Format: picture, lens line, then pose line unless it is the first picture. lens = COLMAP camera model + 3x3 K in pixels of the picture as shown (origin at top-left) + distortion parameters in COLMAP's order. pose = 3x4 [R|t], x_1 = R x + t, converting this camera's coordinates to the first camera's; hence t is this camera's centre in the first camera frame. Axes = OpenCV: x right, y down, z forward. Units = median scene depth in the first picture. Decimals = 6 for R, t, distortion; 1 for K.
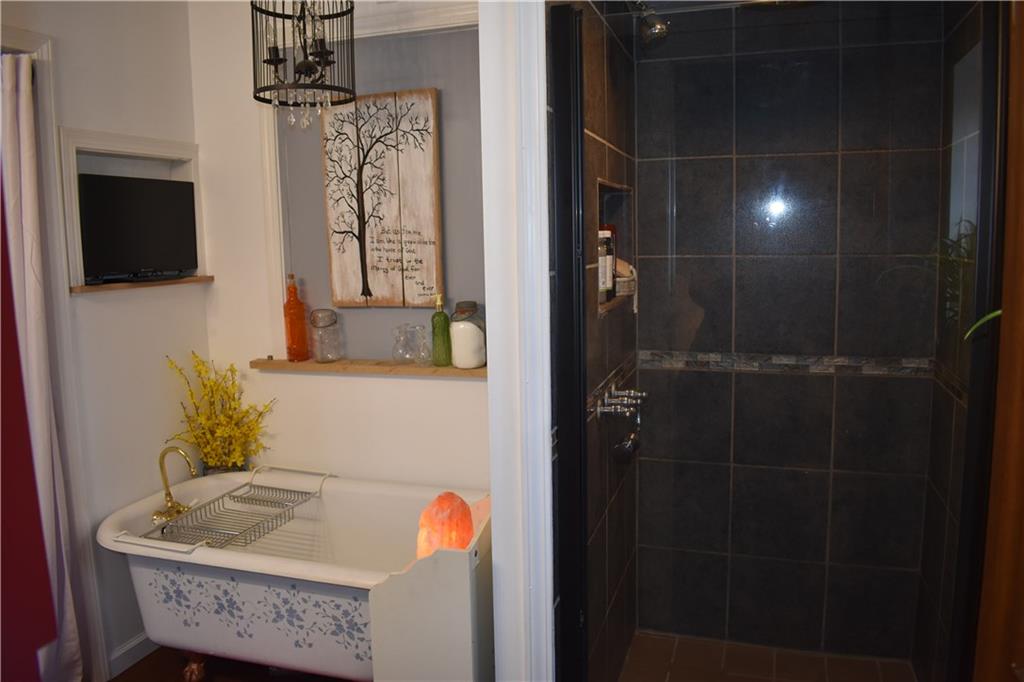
lens RADIAL K [[808.6, 0, 509.0], [0, 808.6, 340.6], [0, 0, 1]] dist [-0.094516, 0.015732]
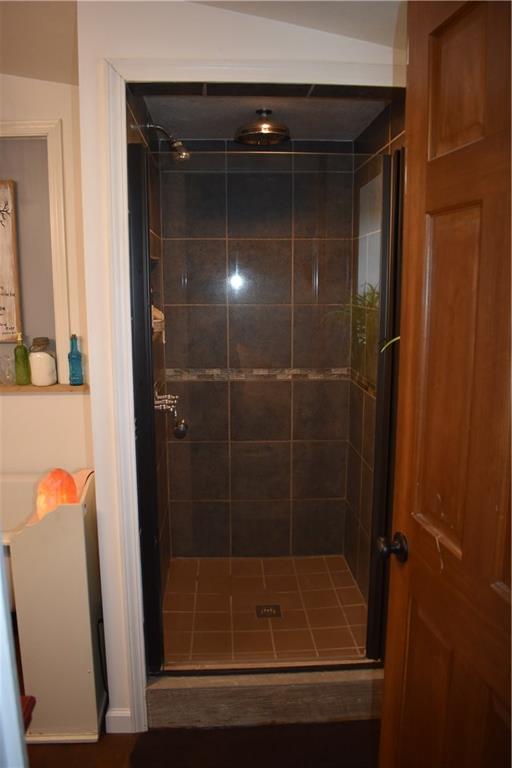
lens RADIAL K [[606.5, 0, 257.1], [0, 606.5, 384.7], [0, 0, 1]] dist [-0.094516, 0.015732]
pose [[0.933348, -0.040508, 0.356679, -0.083891], [0.028579, 0.998844, 0.038655, 0.003267], [-0.357832, -0.025886, 0.933427, -0.097494]]
